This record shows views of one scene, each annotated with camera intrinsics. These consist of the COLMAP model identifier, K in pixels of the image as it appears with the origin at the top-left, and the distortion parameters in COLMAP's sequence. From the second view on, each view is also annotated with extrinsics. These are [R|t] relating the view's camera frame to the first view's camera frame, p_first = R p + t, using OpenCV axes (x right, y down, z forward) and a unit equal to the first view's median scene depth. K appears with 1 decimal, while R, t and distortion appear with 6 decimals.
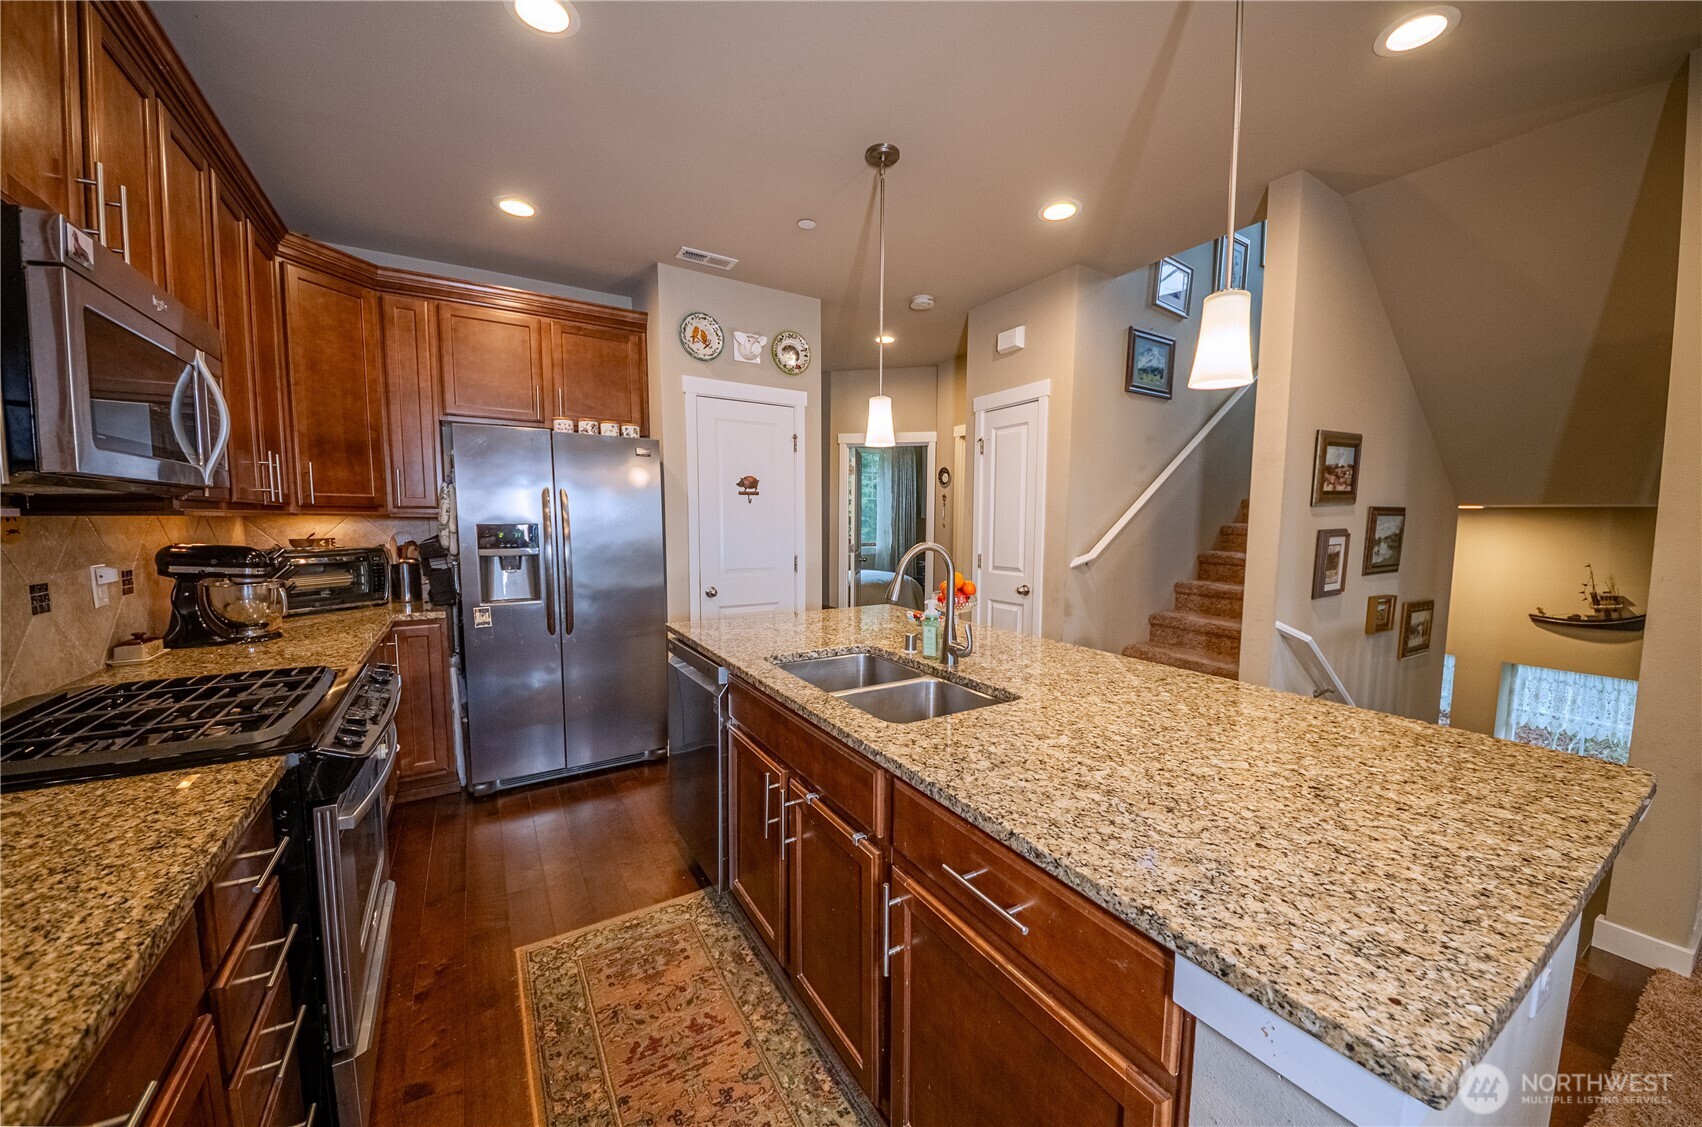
lens RADIAL K [[609.8, 0, 850.7], [0, 609.8, 570.0], [0, 0, 1]] dist [0.040408, -0.026752]
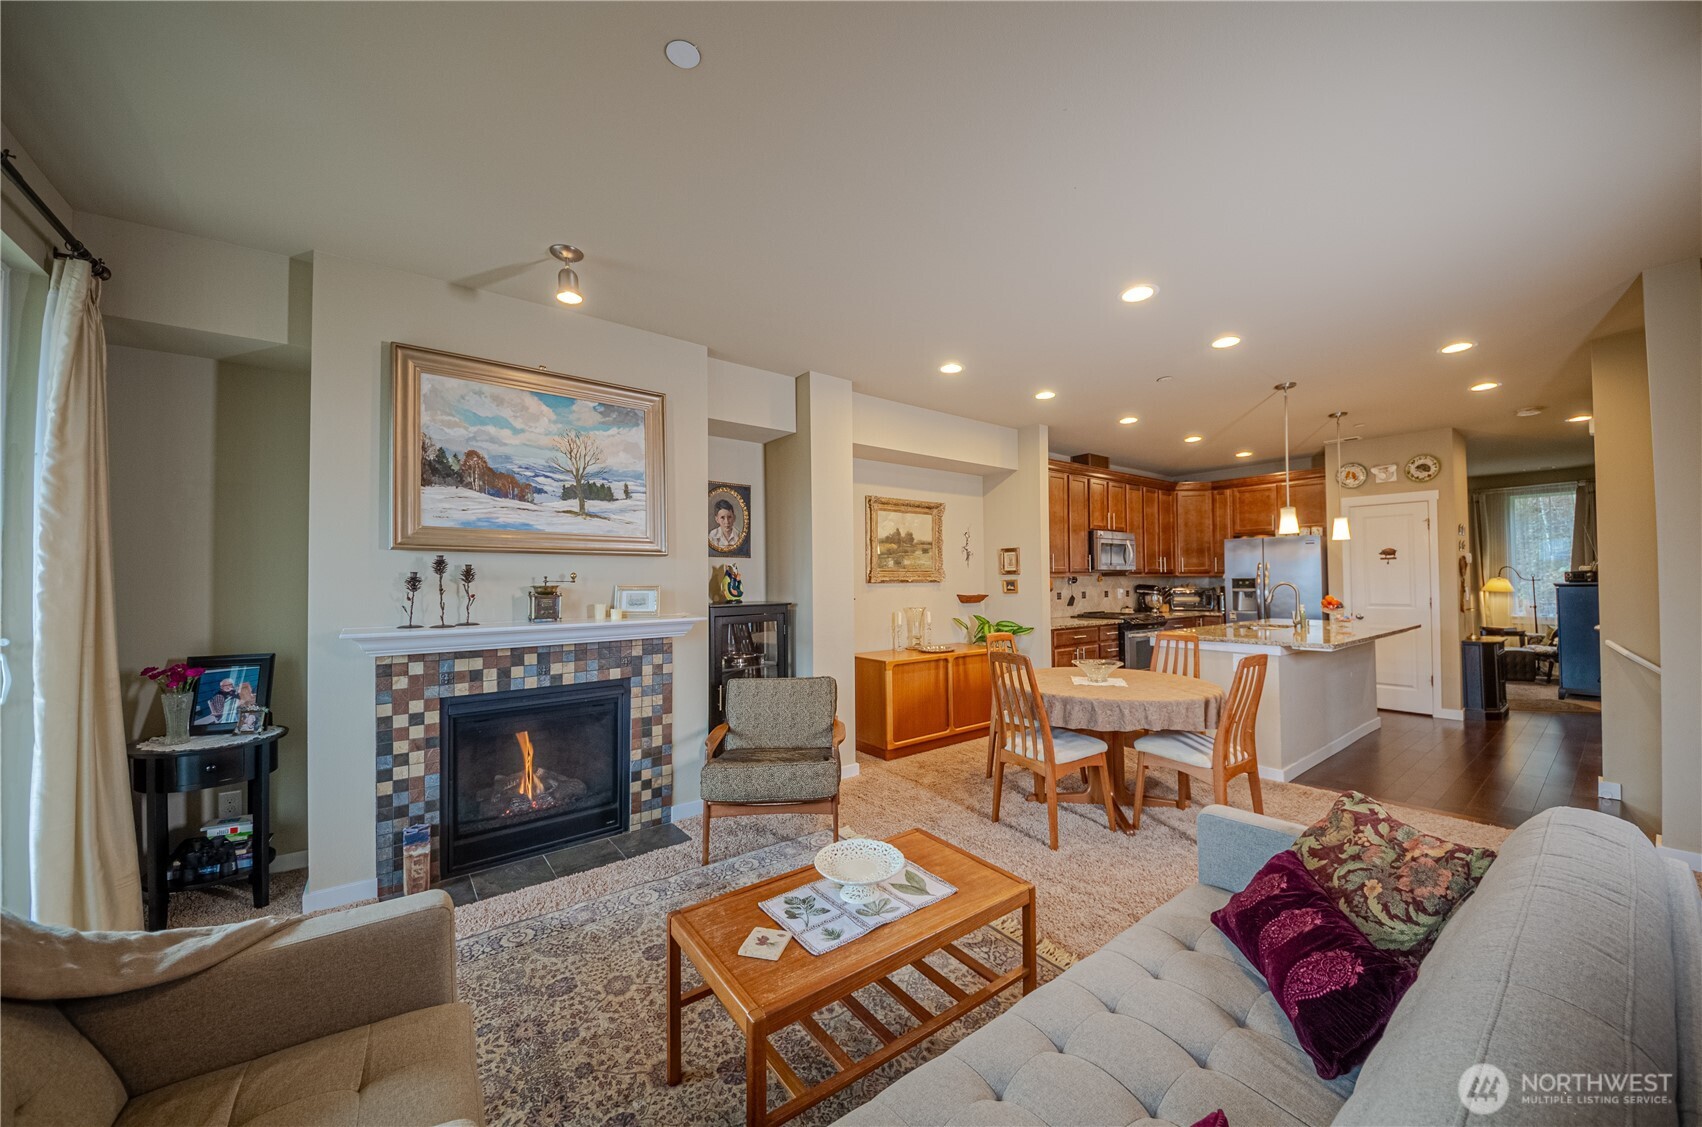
lens RADIAL K [[609.8, 0, 850.7], [0, 609.8, 570.0], [0, 0, 1]] dist [0.040408, -0.026752]
pose [[0.106809, -0.025407, -0.993955, 1.747510], [-0.074416, 0.996665, -0.033472, 0.092637], [0.991491, 0.077542, 0.104562, -0.808263]]
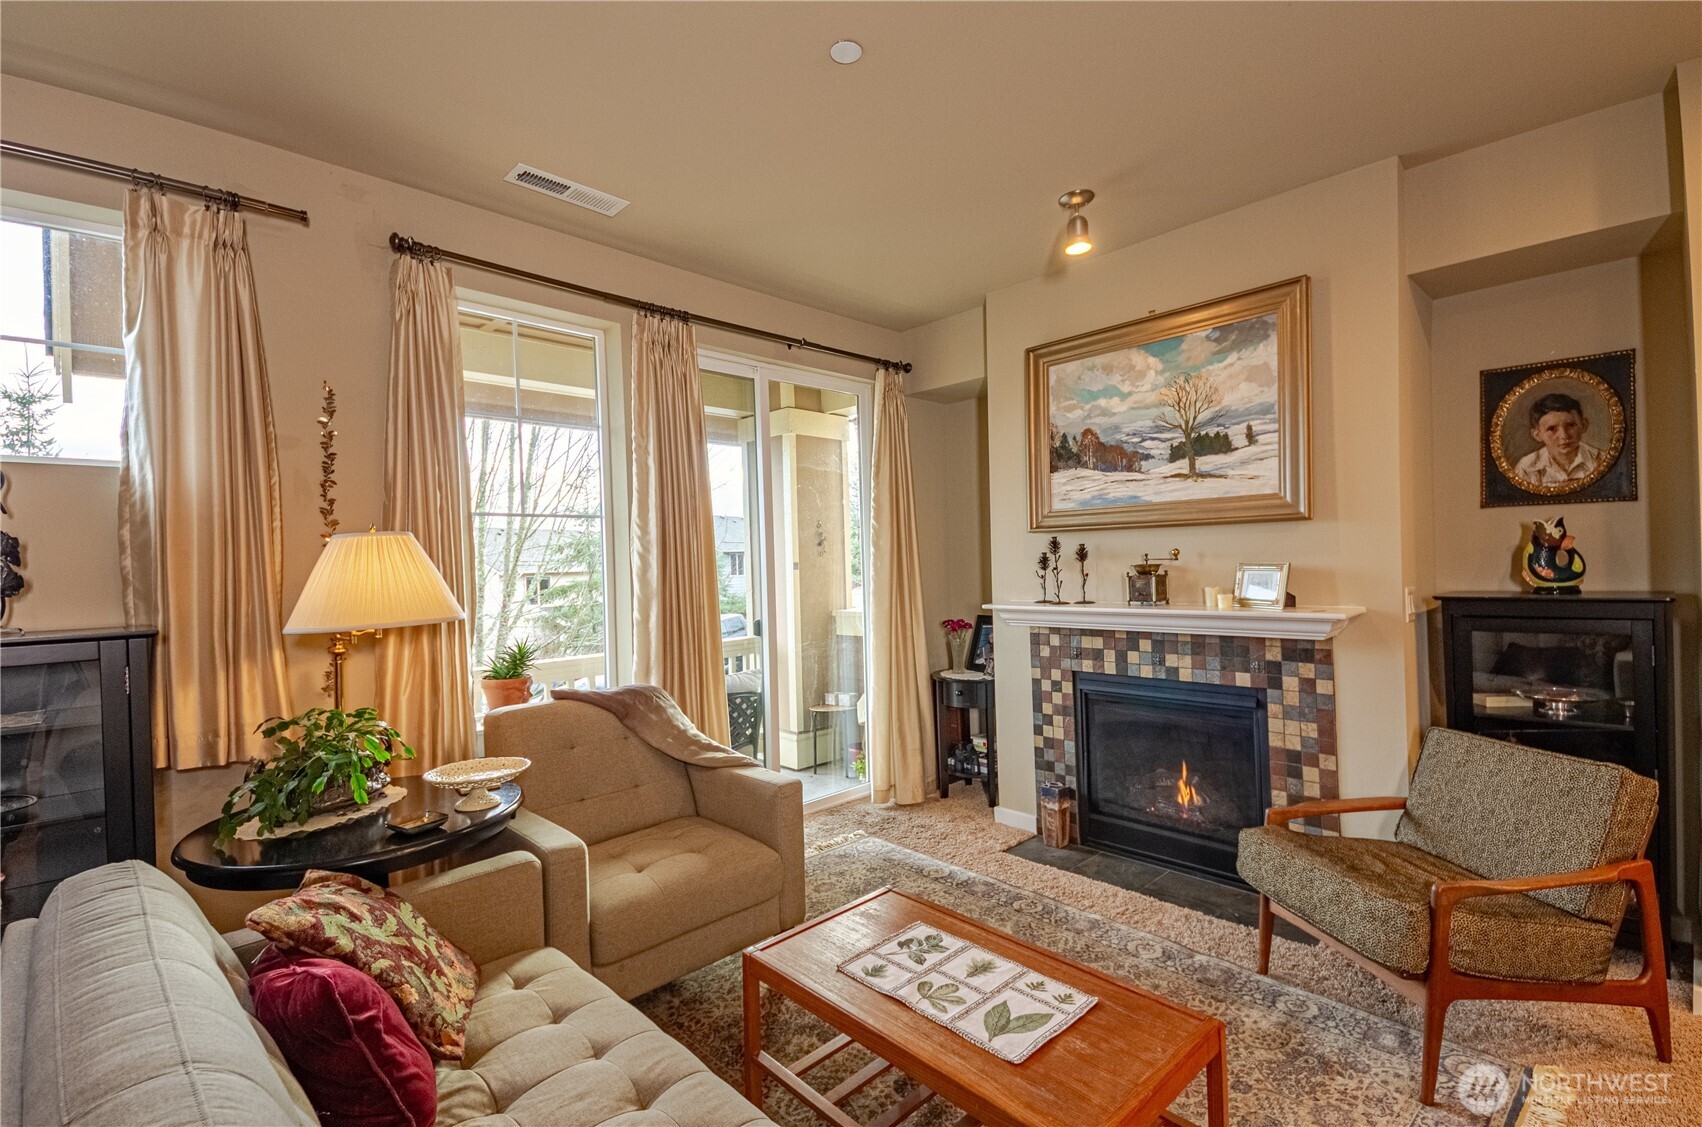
lens RADIAL K [[786.4, 0, 866.7], [0, 786.4, 569.2], [0, 0, 1]] dist [0.074395, -0.000228]
pose [[-0.976593, 0.019892, -0.214174, 1.329060], [0.001239, 0.996218, 0.086878, 0.027597], [0.215092, 0.084579, -0.972924, -0.155956]]
